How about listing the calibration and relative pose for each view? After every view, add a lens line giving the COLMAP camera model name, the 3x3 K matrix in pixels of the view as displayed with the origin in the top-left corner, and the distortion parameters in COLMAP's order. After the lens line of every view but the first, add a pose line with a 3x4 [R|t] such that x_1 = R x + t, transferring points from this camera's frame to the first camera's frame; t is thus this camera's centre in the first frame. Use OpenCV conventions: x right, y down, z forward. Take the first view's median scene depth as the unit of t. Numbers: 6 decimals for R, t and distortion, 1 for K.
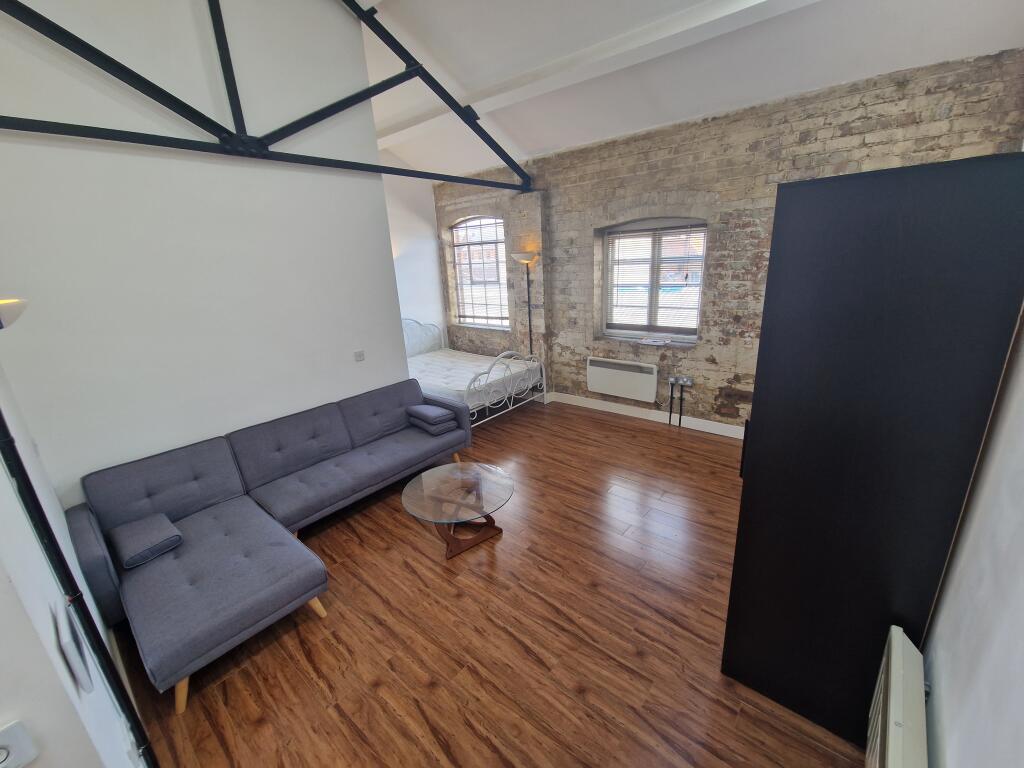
lens RADIAL K [[418.3, 0, 511.0], [0, 418.3, 388.8], [0, 0, 1]] dist [0.005505, -0.004635]
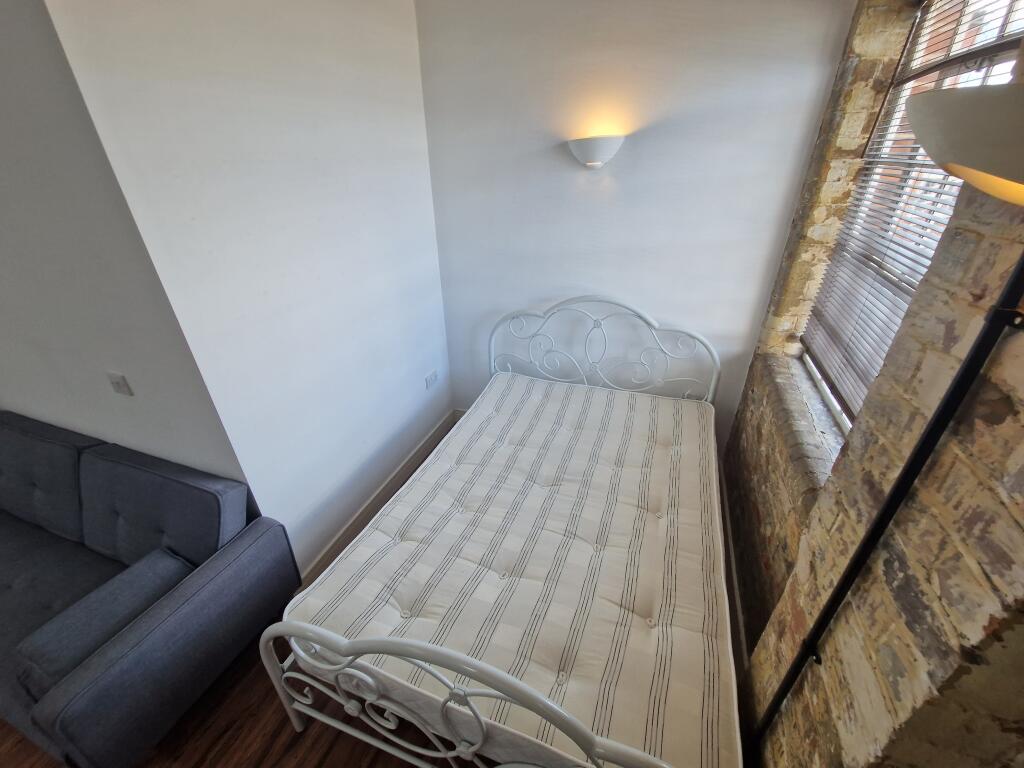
lens RADIAL K [[418.3, 0, 512.4], [0, 418.3, 389.1], [0, 0, 1]] dist [0.005505, -0.004635]
pose [[0.354993, 0.500513, -0.789599, 0.097596], [-0.292178, 0.861699, 0.414857, -0.303698], [0.888038, 0.083432, 0.452136, 0.965001]]
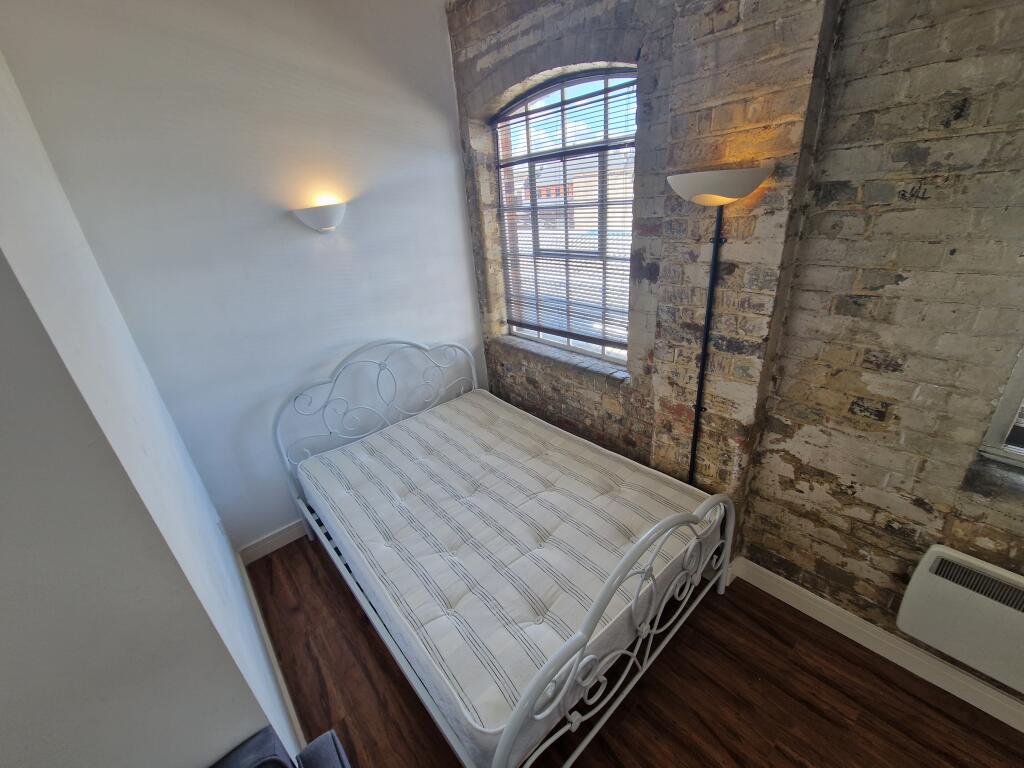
lens RADIAL K [[418.3, 0, 513.9], [0, 418.3, 388.8], [0, 0, 1]] dist [0.005505, -0.004635]
pose [[0.989186, 0.038838, -0.141433, -0.068628], [-0.020293, 0.991270, 0.130273, -0.232470], [0.145258, -0.125994, 0.981339, 0.751971]]
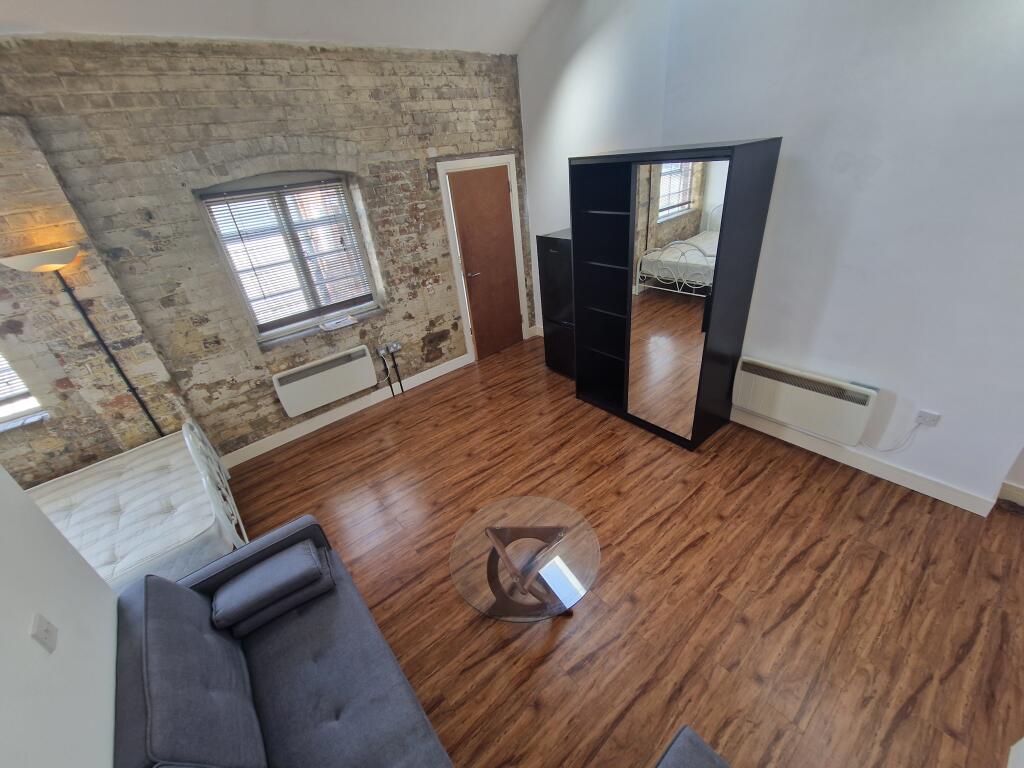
lens RADIAL K [[418.3, 0, 515.9], [0, 418.3, 390.2], [0, 0, 1]] dist [0.005505, -0.004635]
pose [[0.167897, -0.457907, 0.873002, -0.408253], [0.379892, 0.847229, 0.371328, -0.177960], [-0.909666, 0.269302, 0.316202, 0.443438]]
